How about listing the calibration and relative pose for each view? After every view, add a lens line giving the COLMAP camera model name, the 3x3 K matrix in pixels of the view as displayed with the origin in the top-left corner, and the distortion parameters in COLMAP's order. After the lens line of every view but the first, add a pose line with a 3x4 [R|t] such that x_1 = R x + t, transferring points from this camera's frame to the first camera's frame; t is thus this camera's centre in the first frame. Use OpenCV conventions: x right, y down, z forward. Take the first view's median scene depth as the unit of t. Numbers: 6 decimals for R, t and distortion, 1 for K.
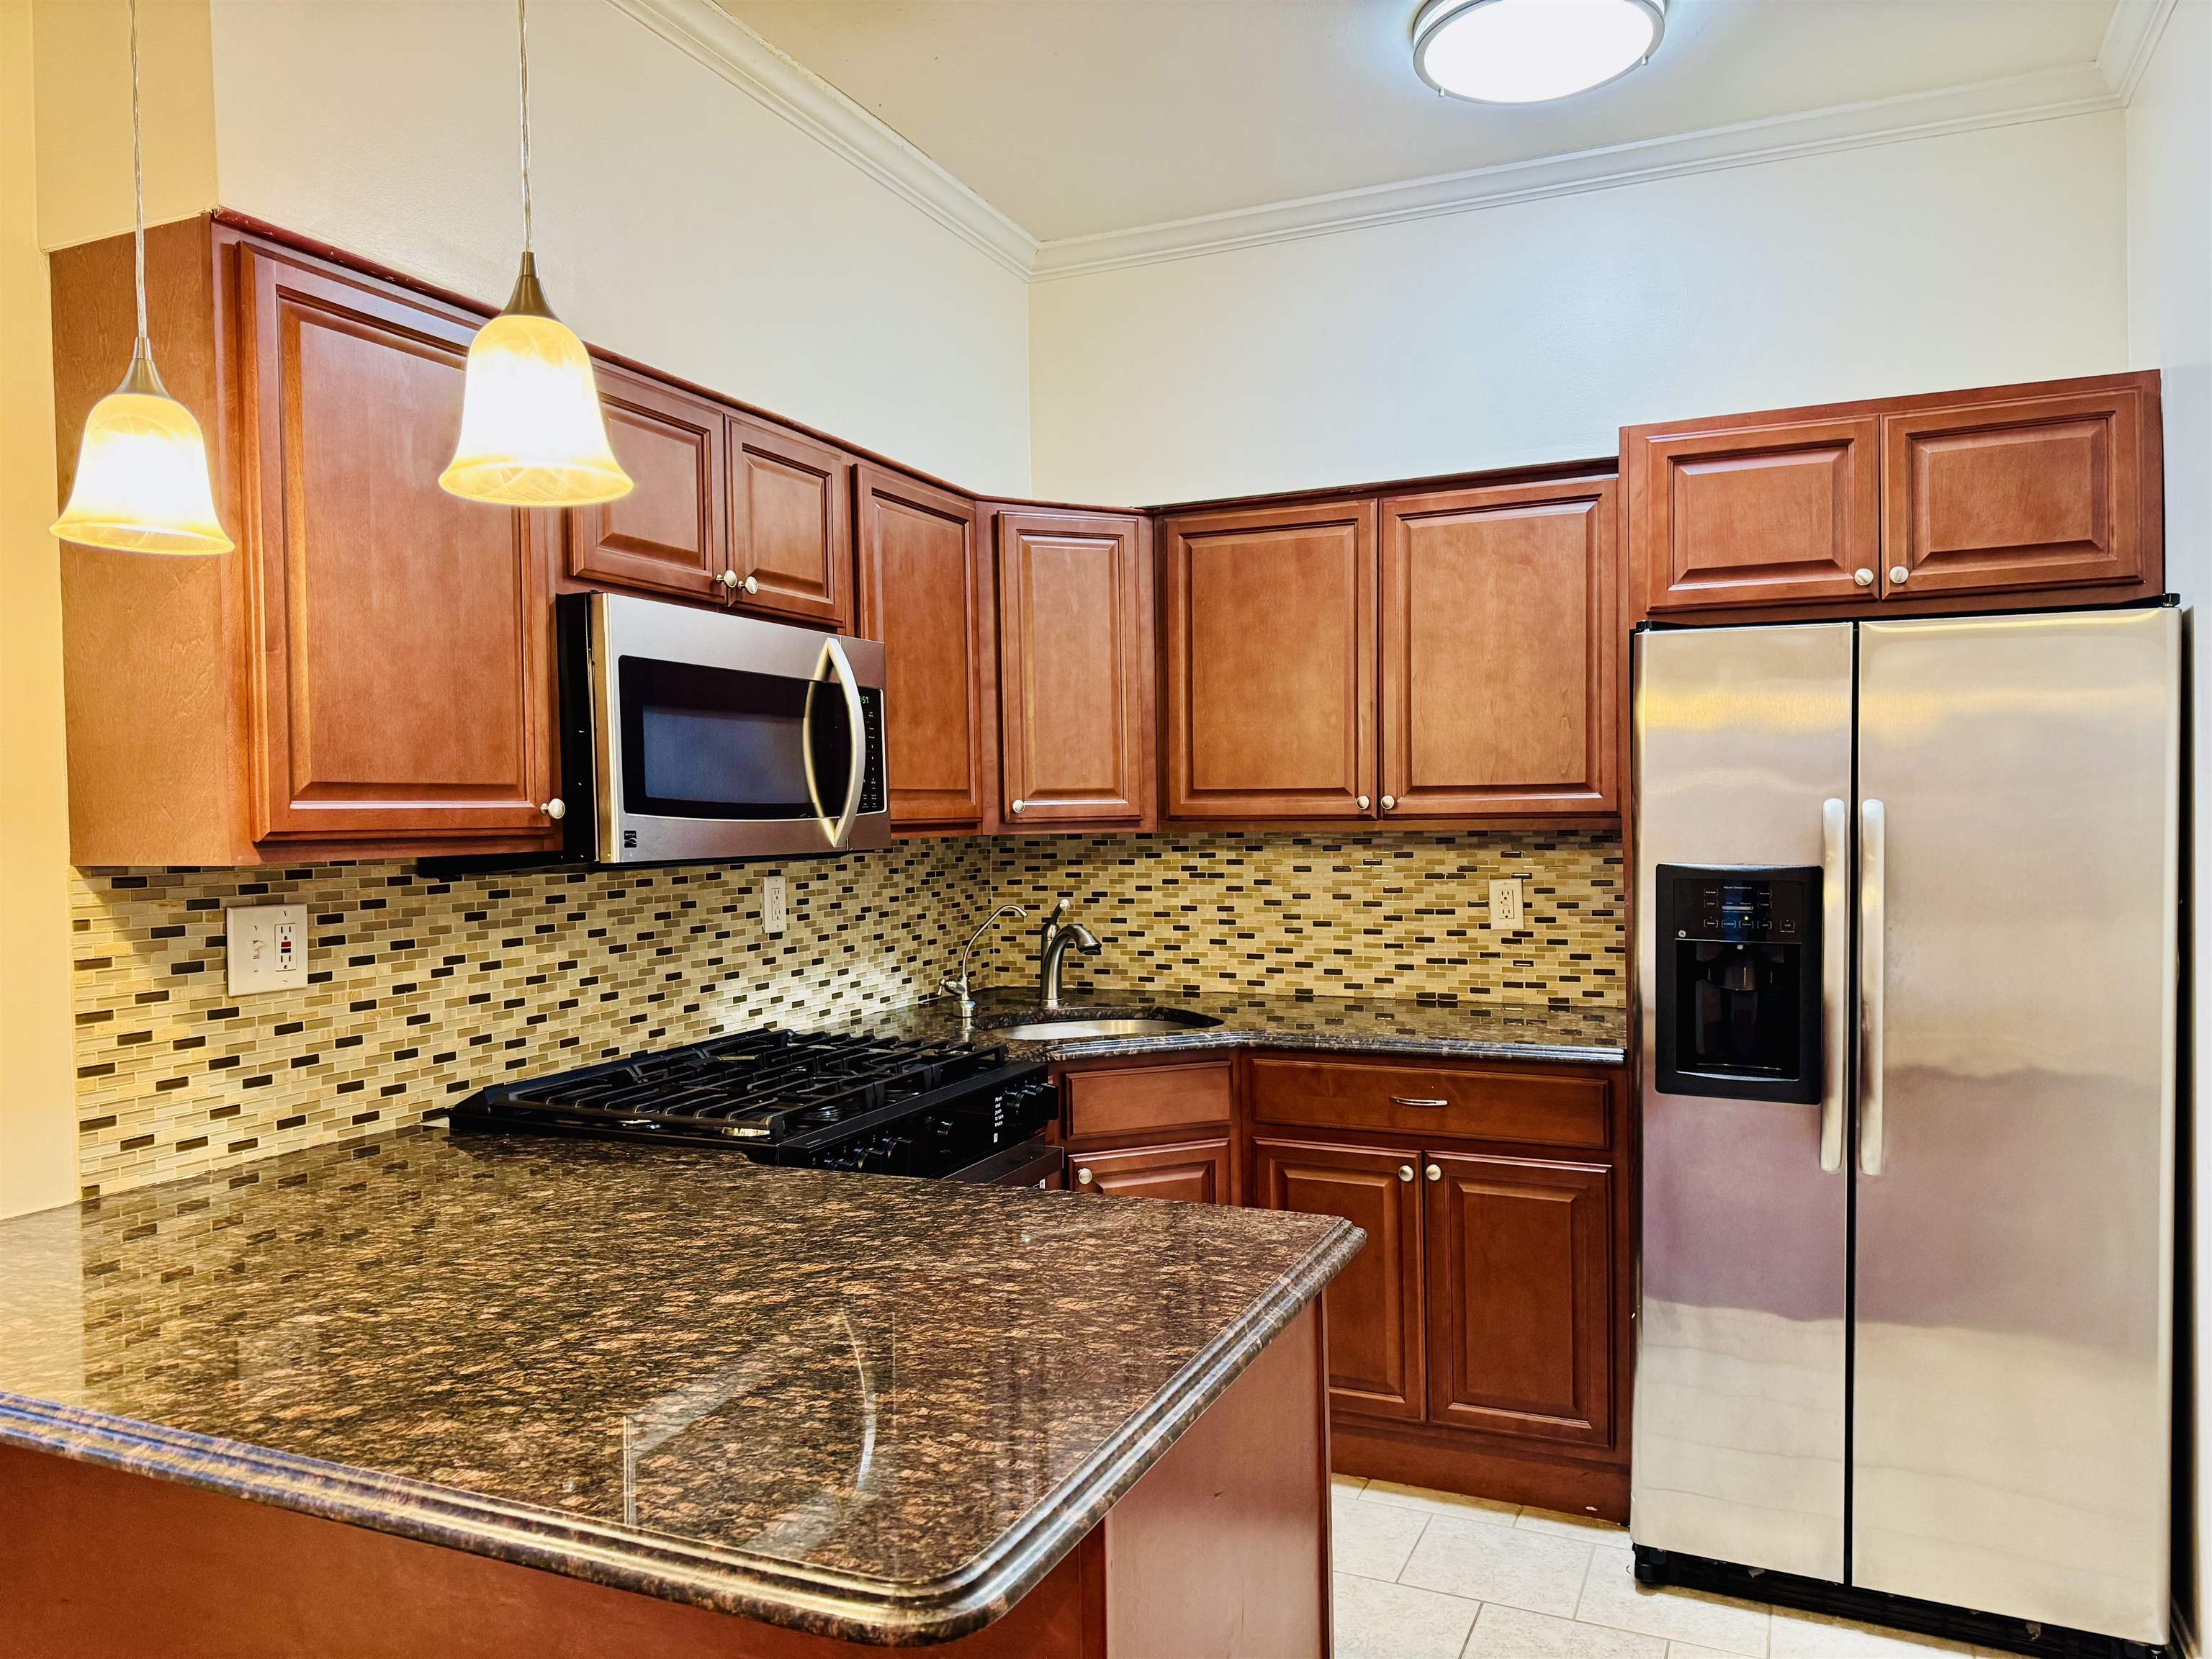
lens RADIAL K [[1534.3, 0, 1098.7], [0, 1534.3, 837.8], [0, 0, 1]] dist [0.051182, -0.053399]
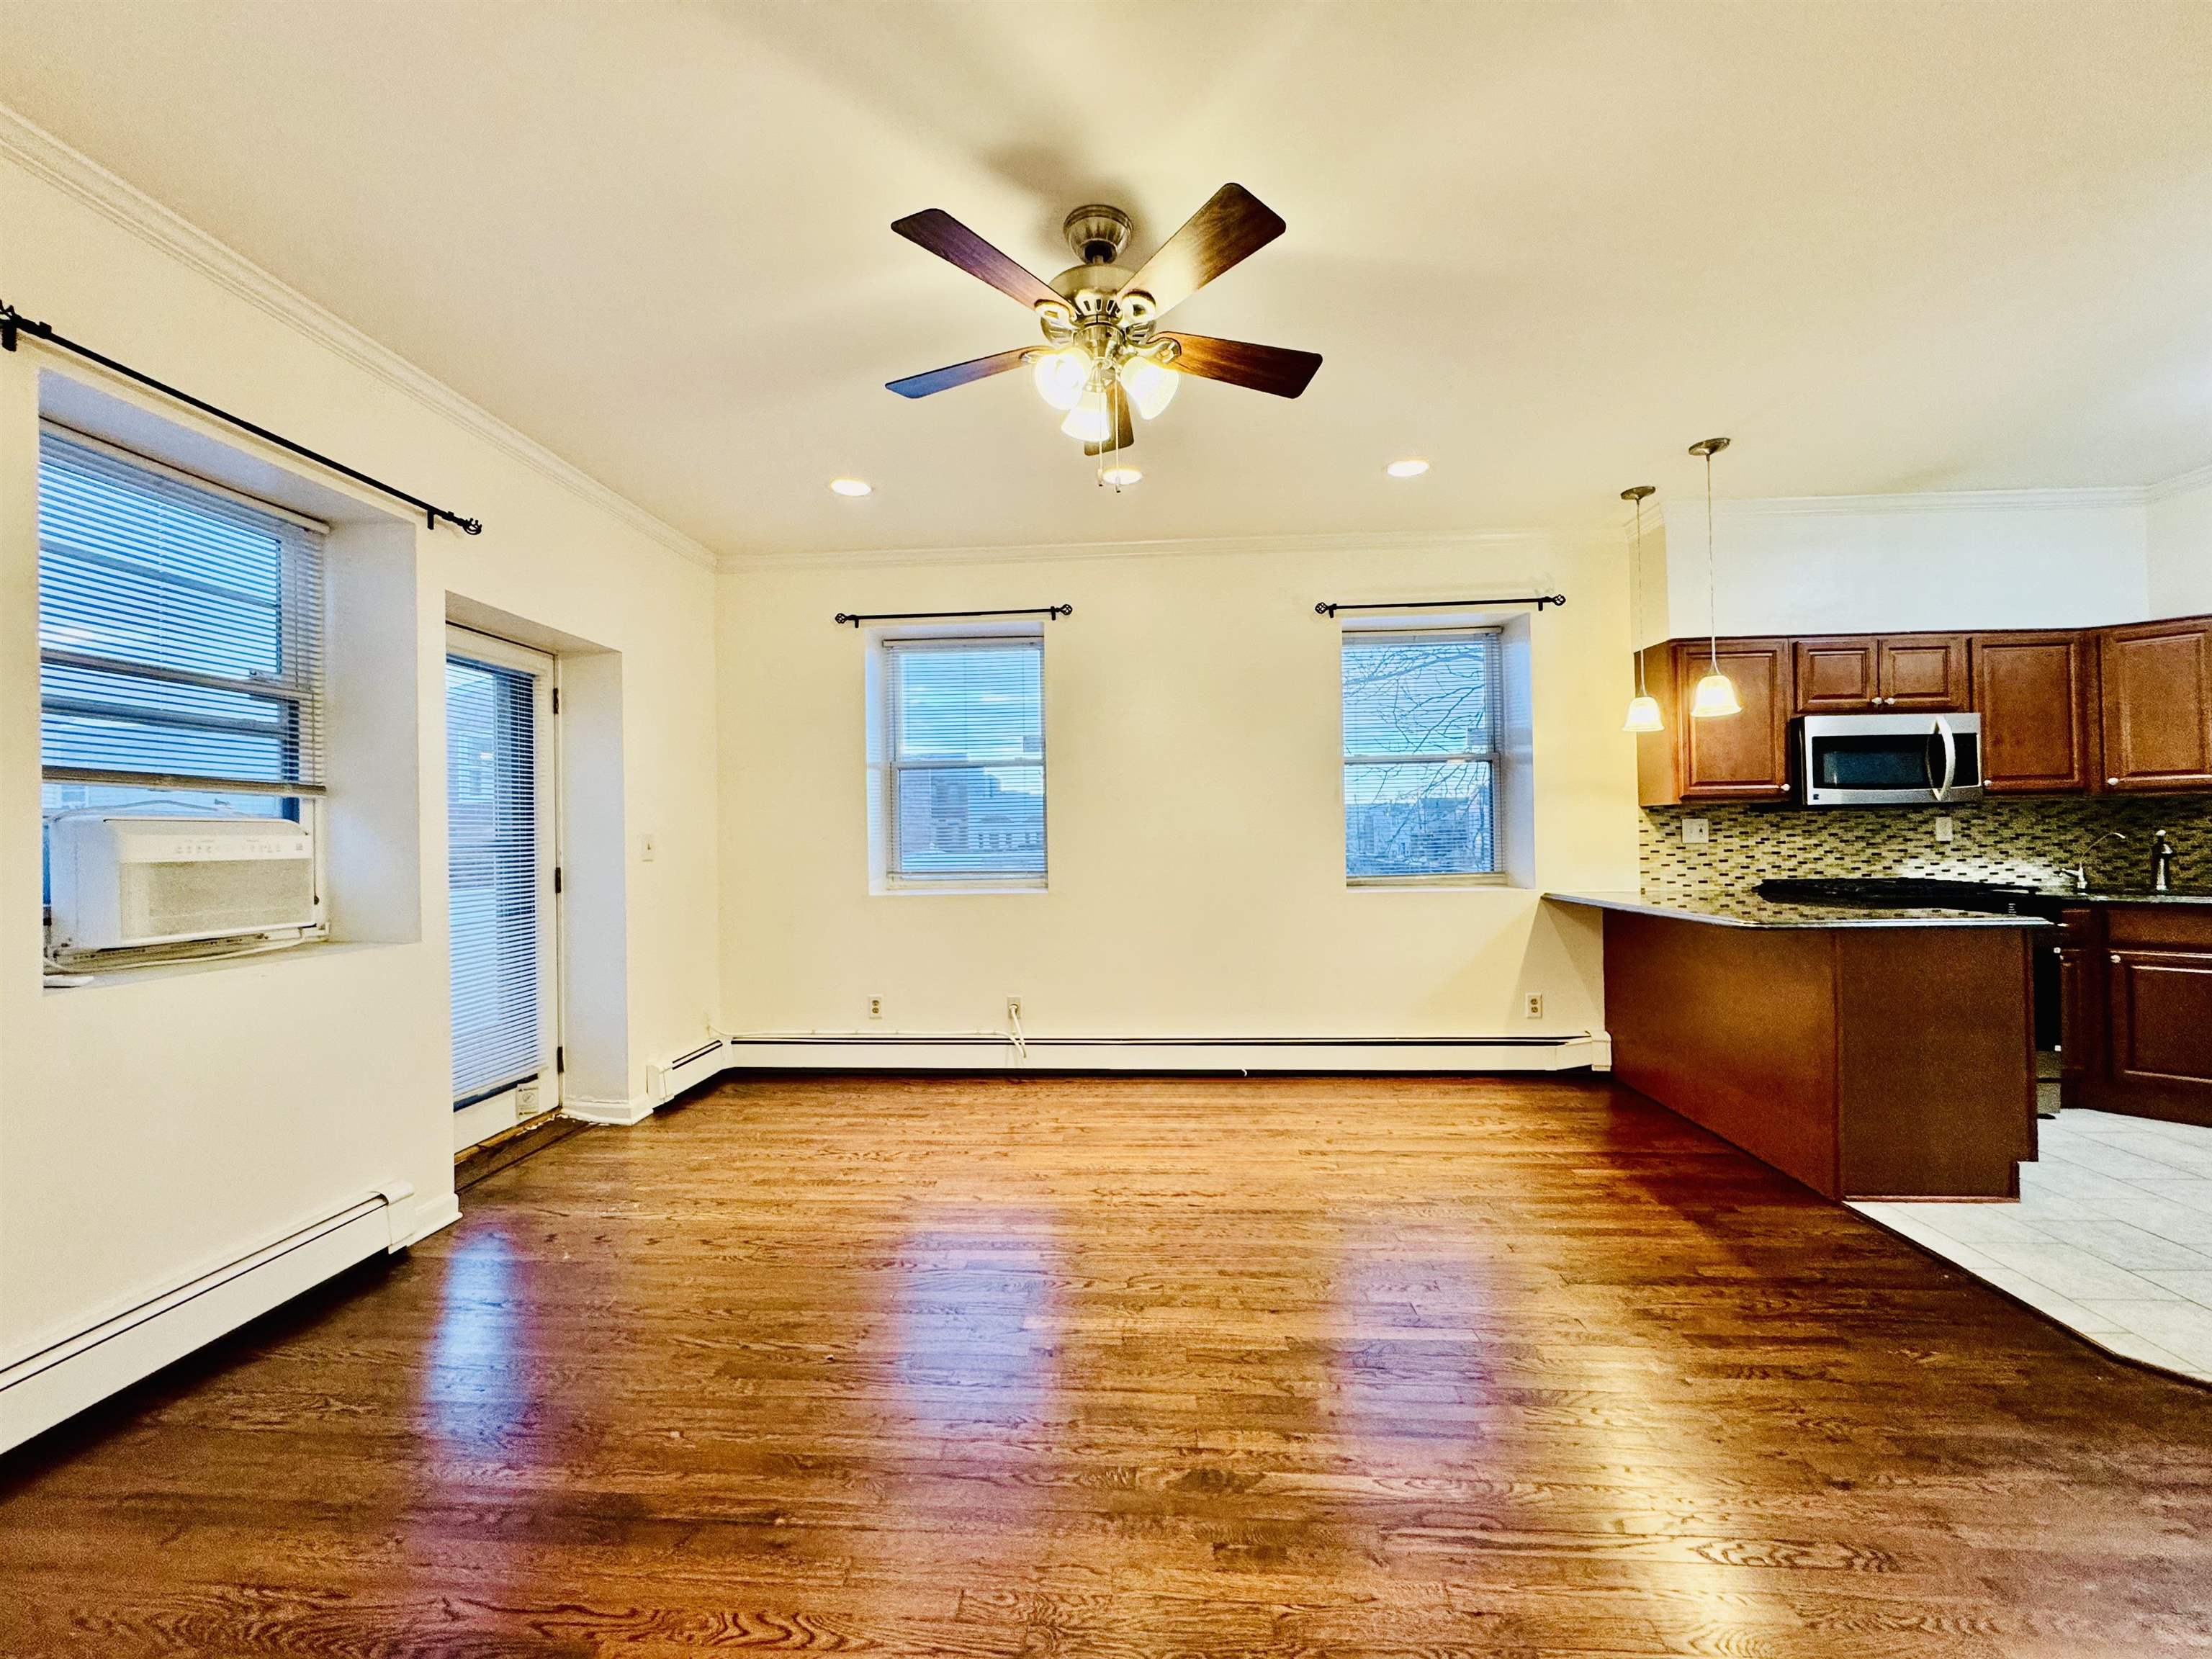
lens RADIAL K [[880.4, 0, 1103.0], [0, 880.4, 829.9], [0, 0, 1]] dist [-0.005320, 0.000932]
pose [[0.358892, 0.003868, -0.933371, 0.670600], [-0.005083, 0.999985, 0.002190, 0.057642], [0.933365, 0.003959, 0.358906, -0.771365]]
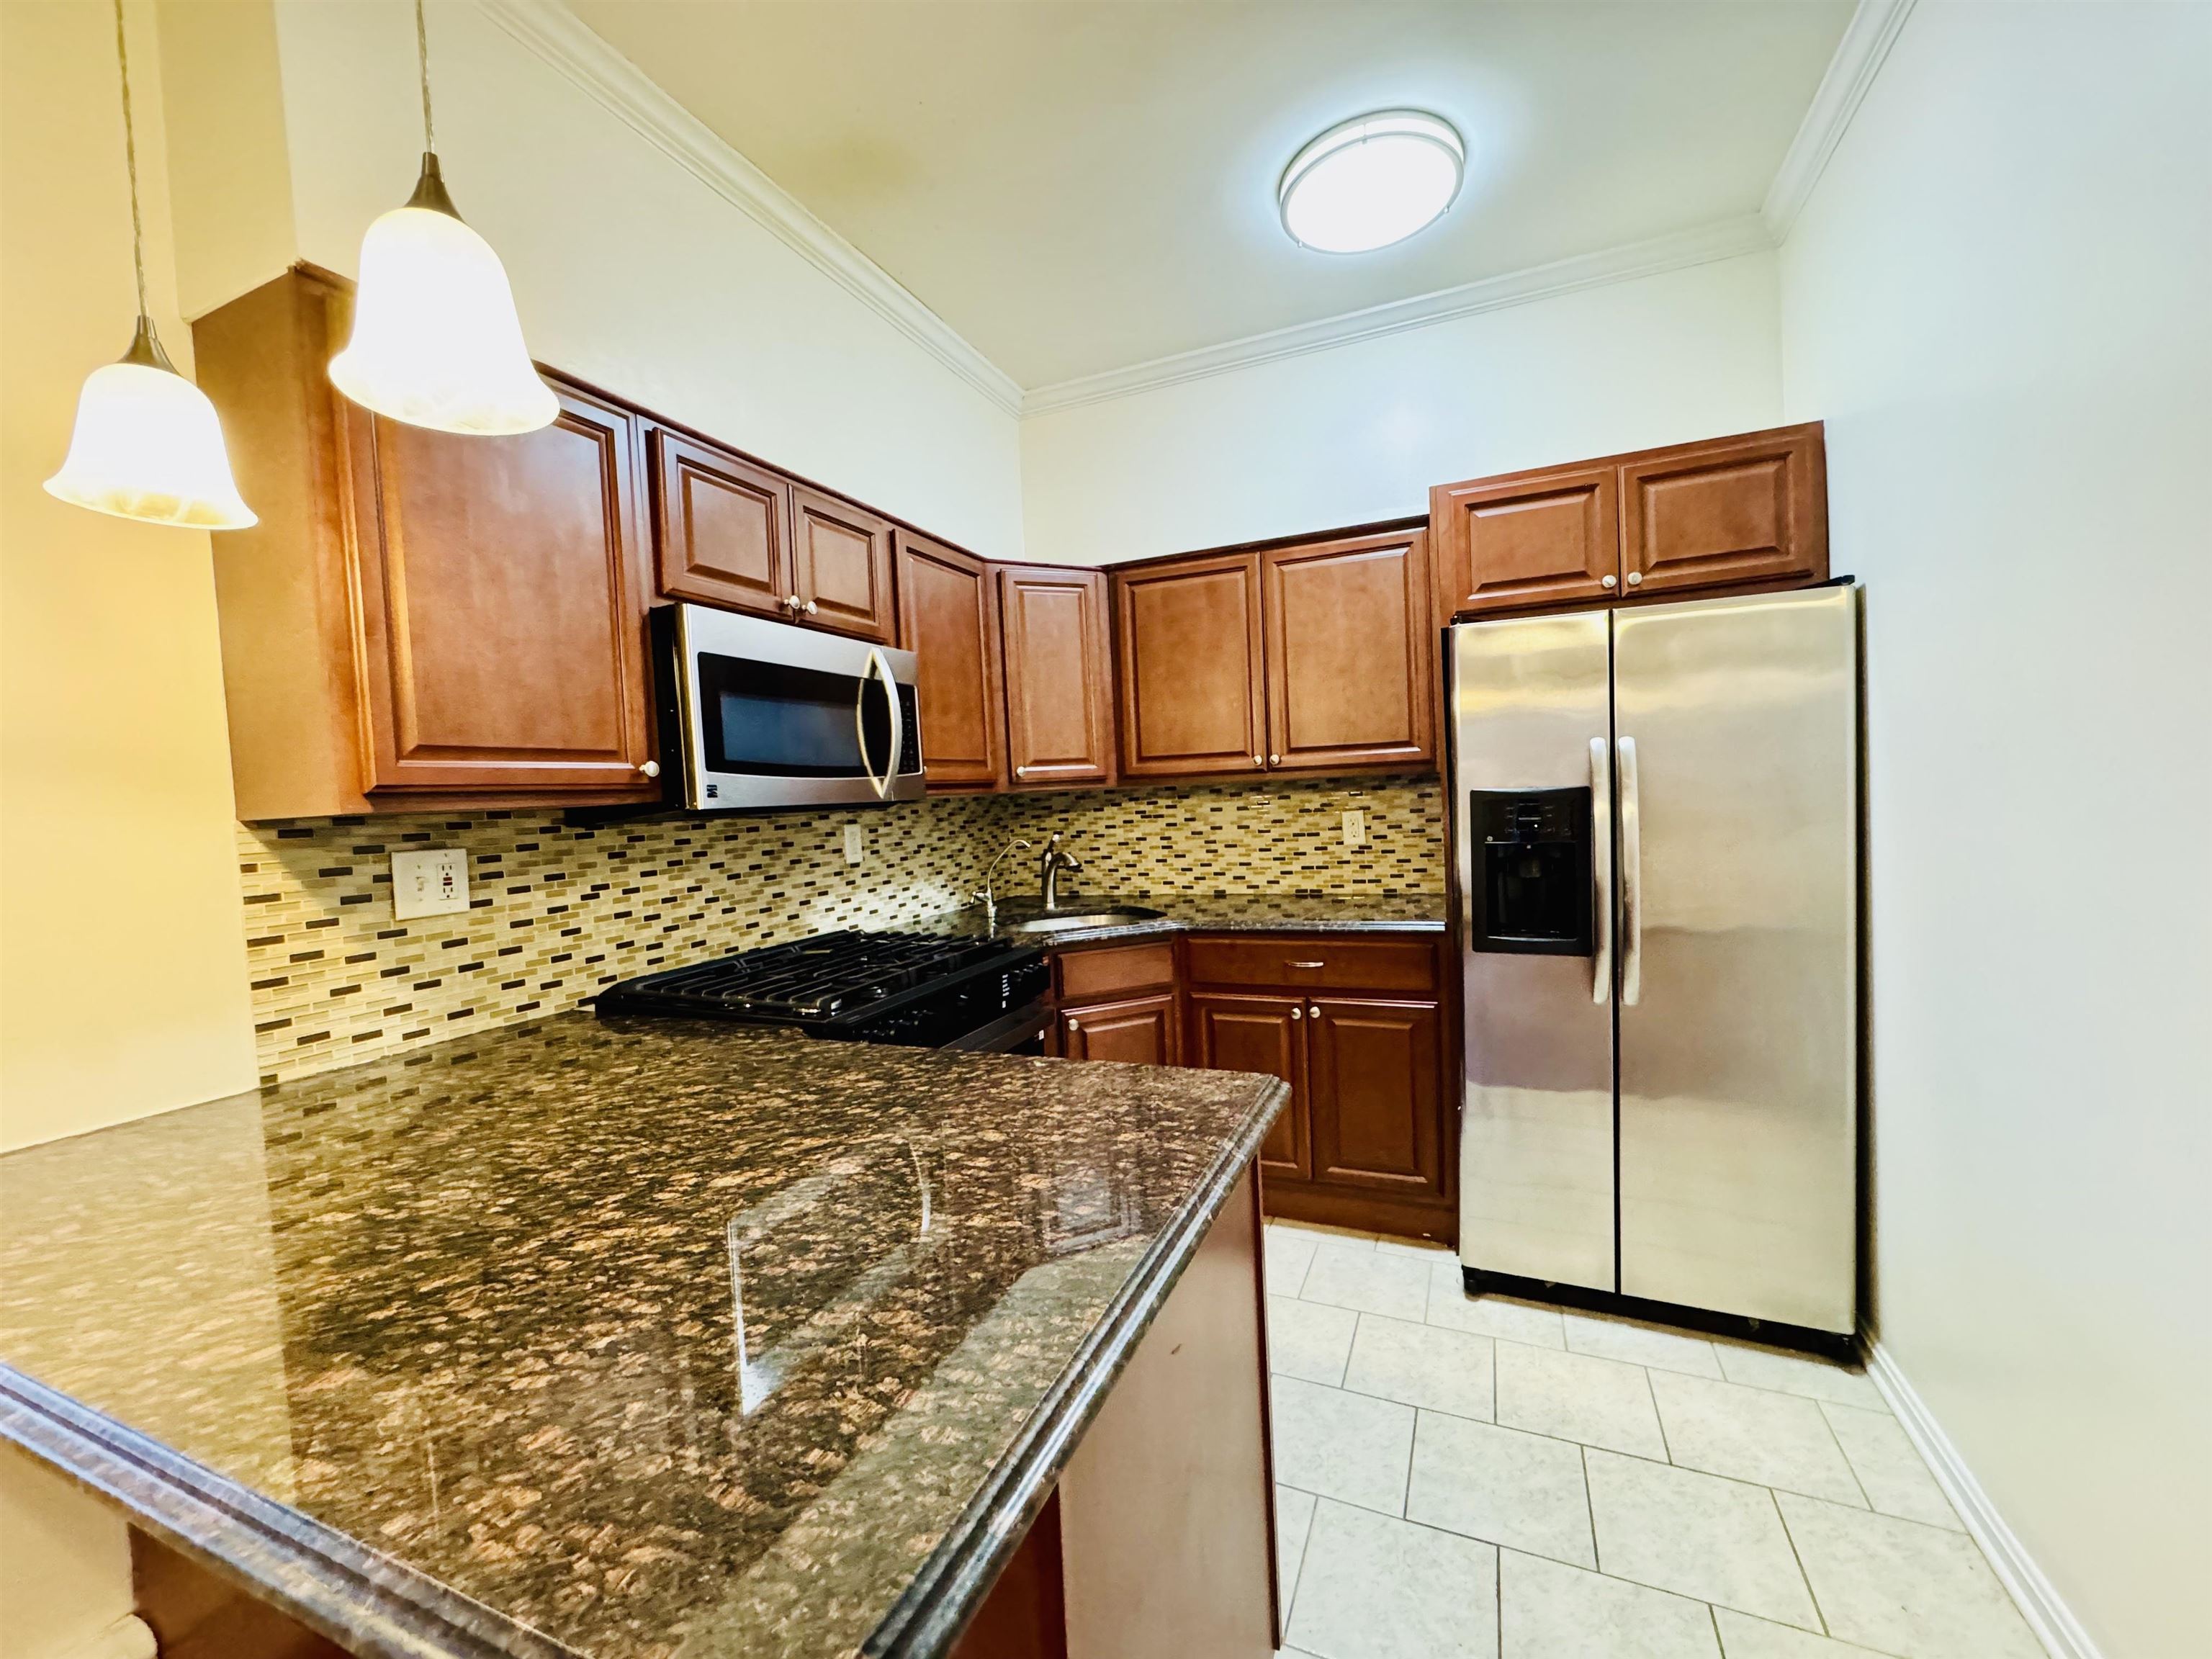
lens RADIAL K [[880.4, 0, 1102.4], [0, 880.4, 826.1], [0, 0, 1]] dist [-0.005320, 0.000932]
pose [[0.999345, -0.034123, 0.012009, 0.016210], [0.033894, 0.999248, 0.018820, 0.023157], [-0.012643, -0.018401, 0.999751, 0.204403]]
